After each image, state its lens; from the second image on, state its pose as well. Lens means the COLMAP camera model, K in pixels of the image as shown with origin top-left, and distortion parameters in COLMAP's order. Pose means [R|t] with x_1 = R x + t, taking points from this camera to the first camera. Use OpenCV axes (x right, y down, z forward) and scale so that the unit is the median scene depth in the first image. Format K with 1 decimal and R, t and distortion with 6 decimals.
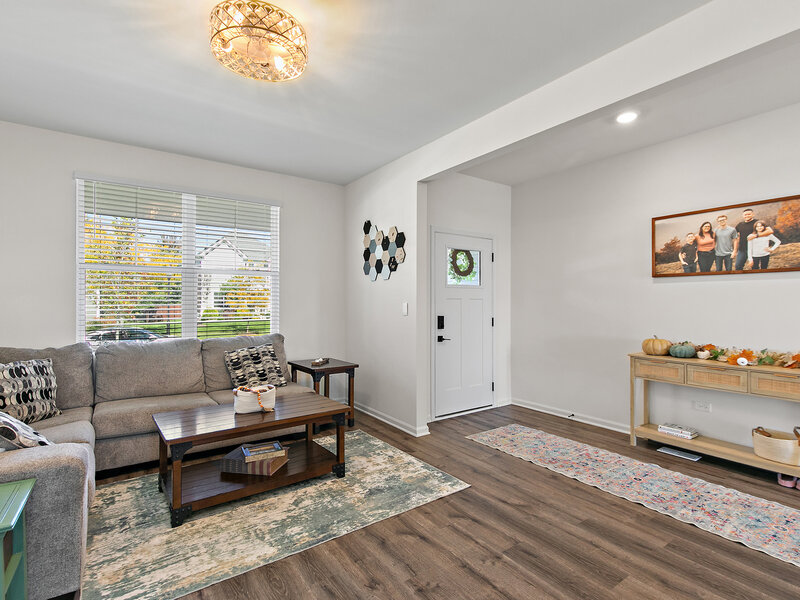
lens RADIAL K [[403.5, 0, 402.3], [0, 403.5, 299.8], [0, 0, 1]] dist [0.010660, -0.005088]
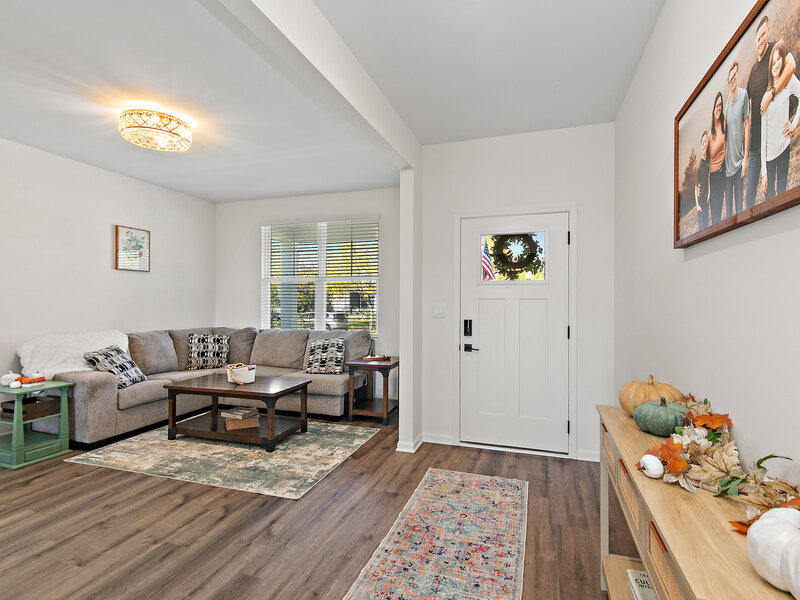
lens RADIAL K [[403.5, 0, 403.2], [0, 403.5, 301.5], [0, 0, 1]] dist [0.010660, -0.005088]
pose [[0.591707, -0.000852, -0.806152, 0.970732], [0.000686, 1.000000, -0.000552, 0.004400], [0.806153, -0.000226, 0.591708, 0.587778]]
